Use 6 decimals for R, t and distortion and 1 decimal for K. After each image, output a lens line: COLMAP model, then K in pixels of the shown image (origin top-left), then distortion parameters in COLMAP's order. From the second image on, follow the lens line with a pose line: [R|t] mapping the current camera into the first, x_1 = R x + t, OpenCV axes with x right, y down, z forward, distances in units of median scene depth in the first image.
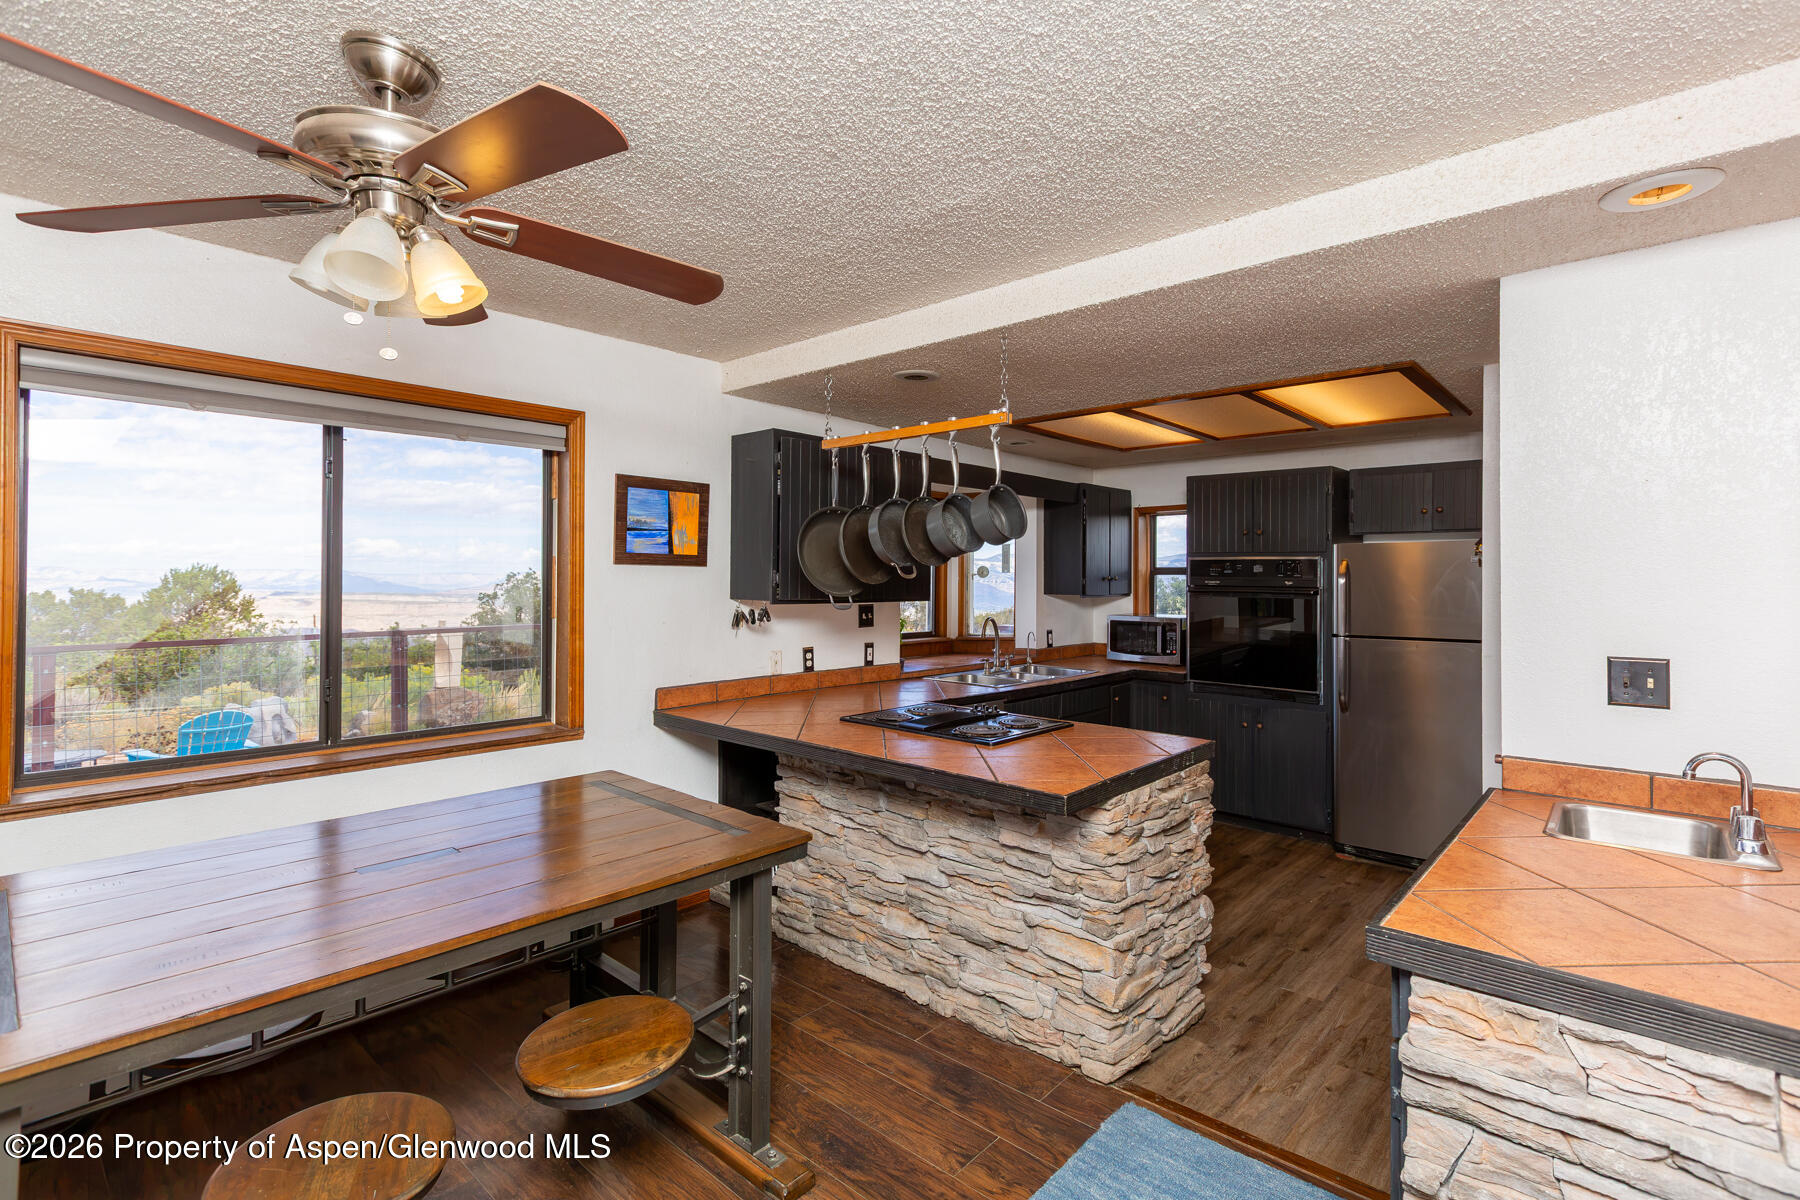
lens RADIAL K [[838.9, 0, 875.7], [0, 838.9, 578.1], [0, 0, 1]] dist [0.010962, -0.001597]
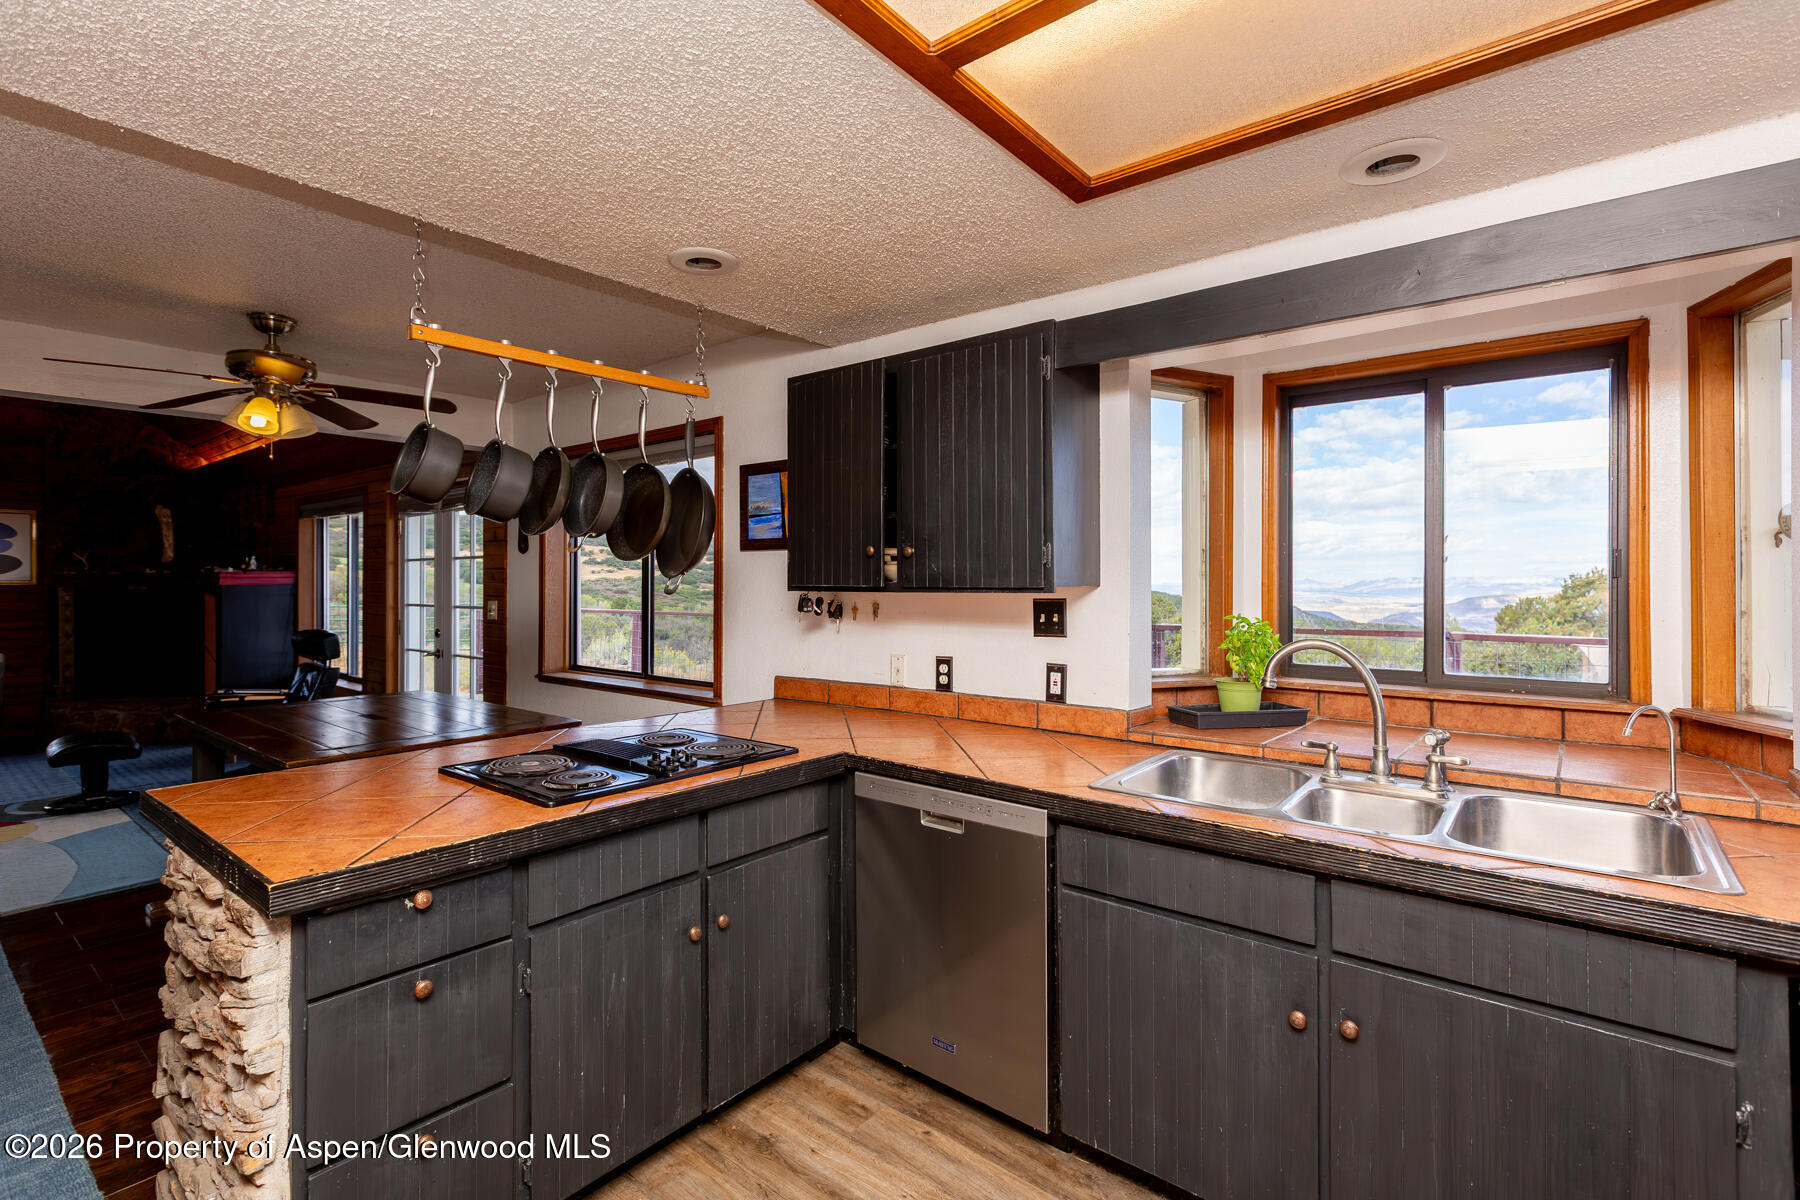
lens RADIAL K [[838.9, 0, 875.7], [0, 838.9, 578.1], [0, 0, 1]] dist [0.010962, -0.001597]
pose [[0.059632, -0.011564, -0.998153, 0.553708], [0.003884, 0.999928, -0.011353, 0.022120], [0.998213, -0.003200, 0.059673, 0.807447]]
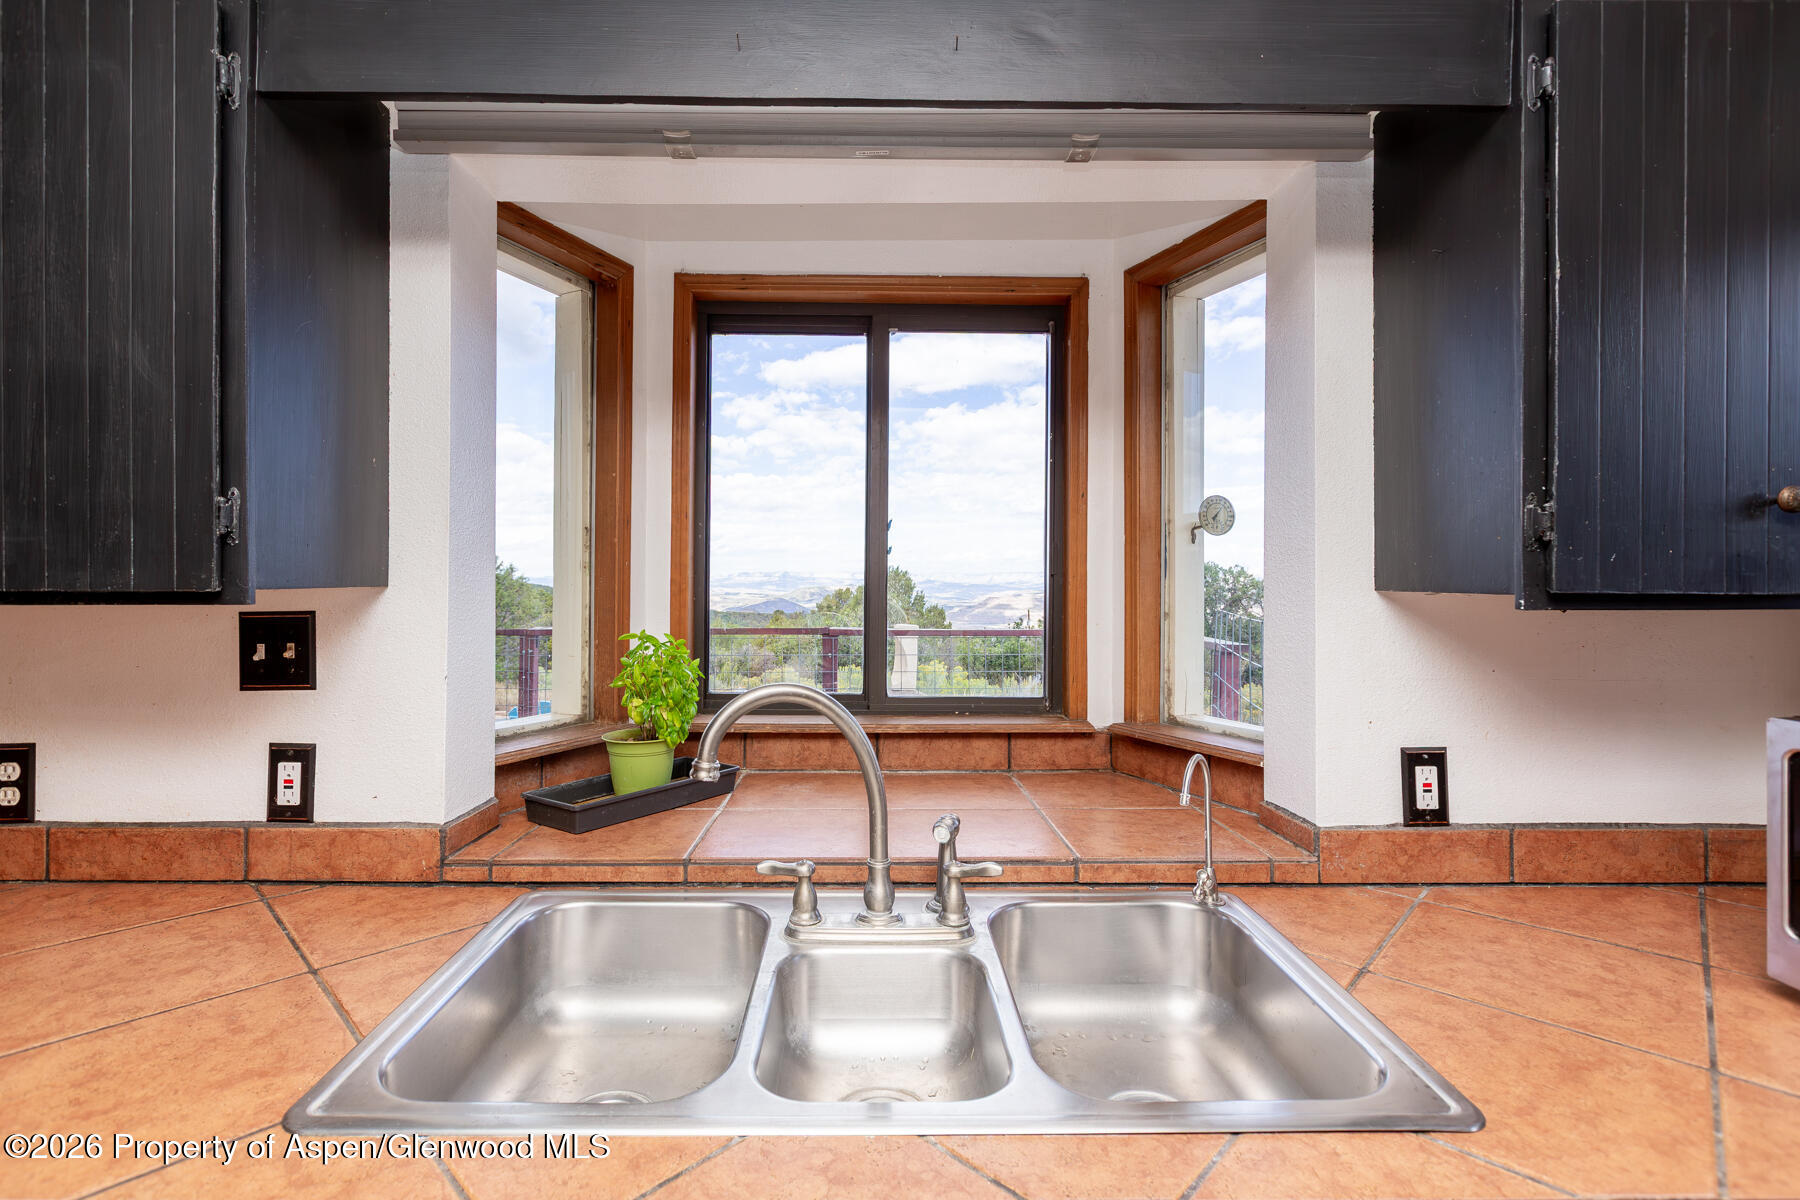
lens RADIAL K [[838.9, 0, 875.7], [0, 838.9, 578.1], [0, 0, 1]] dist [0.010962, -0.001597]
pose [[0.692446, -0.005110, -0.721452, 0.332209], [0.003728, 0.999987, -0.003505, 0.020302], [0.721460, -0.000263, 0.692456, 0.908865]]
